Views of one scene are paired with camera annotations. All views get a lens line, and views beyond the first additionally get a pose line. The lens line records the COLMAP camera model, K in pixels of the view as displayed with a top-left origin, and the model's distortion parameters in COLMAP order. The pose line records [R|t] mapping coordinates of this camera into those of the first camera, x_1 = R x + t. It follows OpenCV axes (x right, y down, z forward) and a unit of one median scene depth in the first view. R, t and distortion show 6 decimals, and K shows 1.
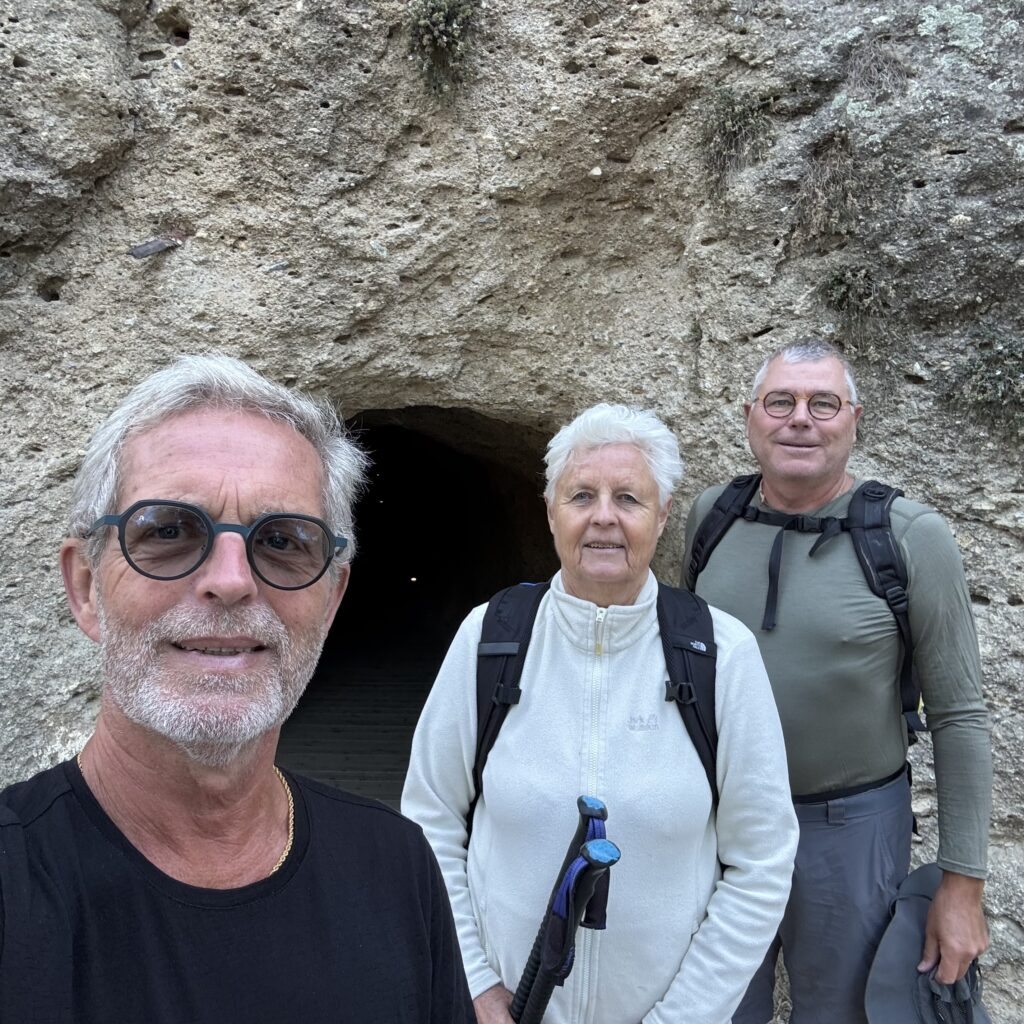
lens RADIAL K [[1094.6, 0, 472.9], [0, 1094.6, 513.2], [0, 0, 1]] dist [0.113128, -0.193282]
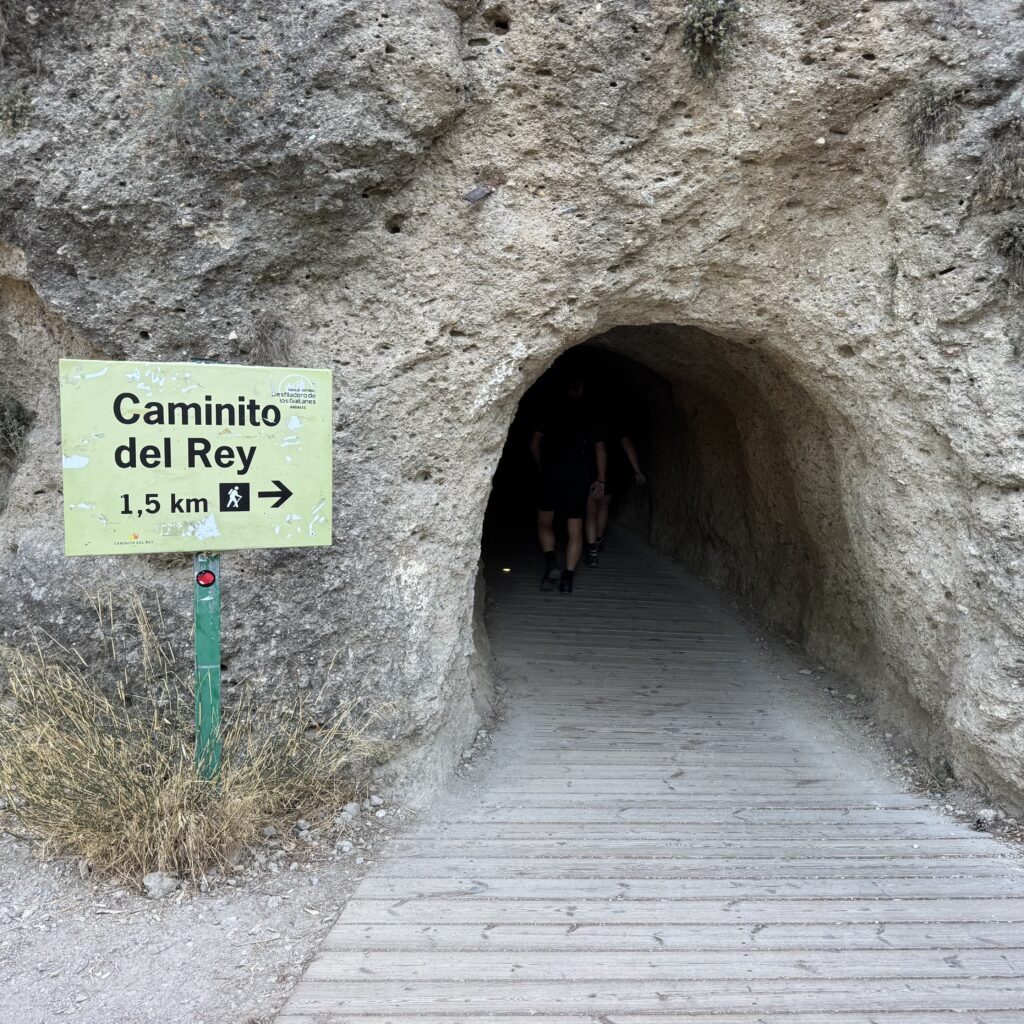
lens RADIAL K [[1098.8, 0, 580.9], [0, 1098.8, 511.5], [0, 0, 1]] dist [0.141815, -0.362540]
pose [[0.999482, 0.029610, -0.012623, -0.138116], [-0.028784, 0.997710, 0.061211, 0.049704], [0.014406, -0.060816, 0.998045, -0.322234]]
